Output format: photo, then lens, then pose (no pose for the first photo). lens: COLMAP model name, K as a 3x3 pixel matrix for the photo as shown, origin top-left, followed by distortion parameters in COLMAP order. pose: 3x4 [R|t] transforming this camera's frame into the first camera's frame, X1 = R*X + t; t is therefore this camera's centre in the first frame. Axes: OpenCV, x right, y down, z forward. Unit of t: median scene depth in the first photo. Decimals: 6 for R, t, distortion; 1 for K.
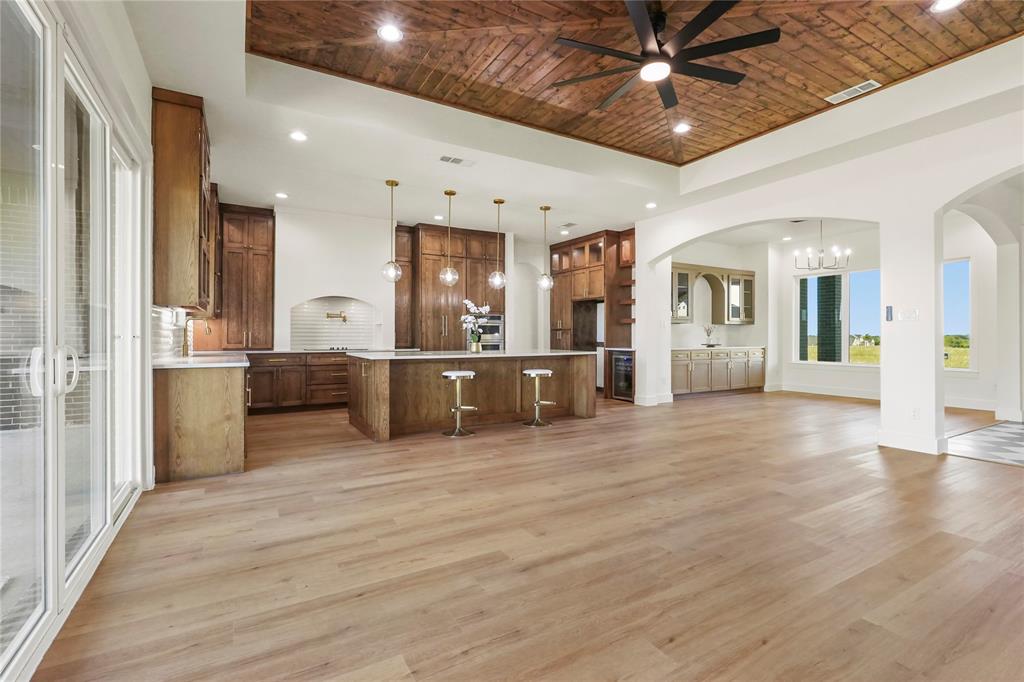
lens RADIAL K [[468.6, 0, 515.7], [0, 468.6, 332.8], [0, 0, 1]] dist [-0.005444, 0.001989]
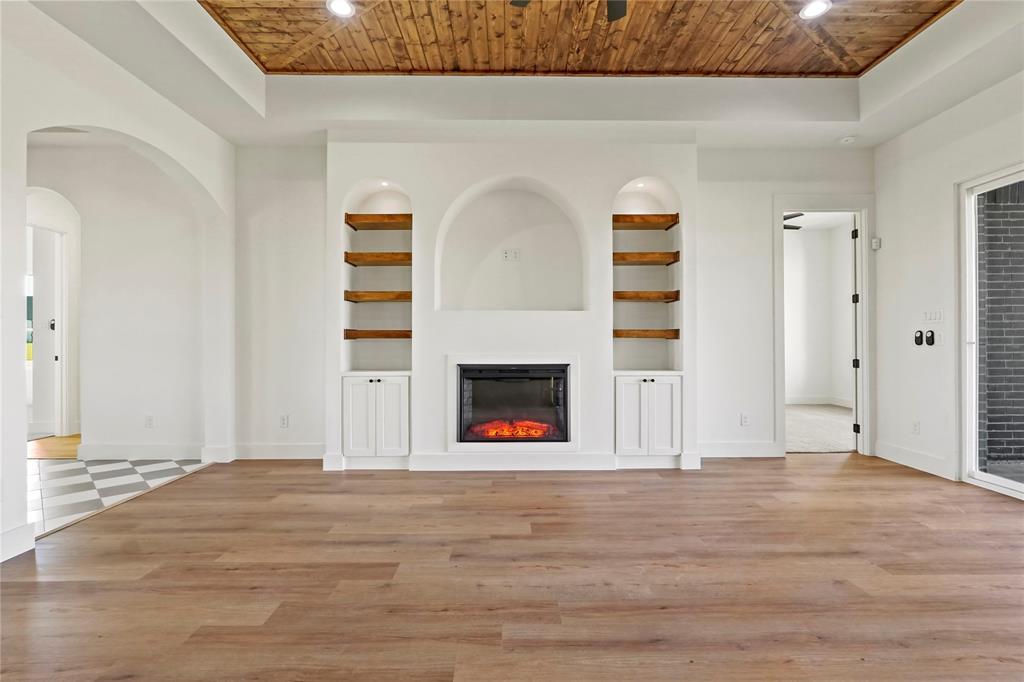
lens RADIAL K [[468.6, 0, 508.1], [0, 468.6, 338.3], [0, 0, 1]] dist [-0.005444, 0.001989]
pose [[-0.864663, 0.003790, 0.502339, 0.070304], [-0.002242, 0.999932, -0.011402, 0.003781], [-0.502348, -0.010985, -0.864596, 0.967212]]
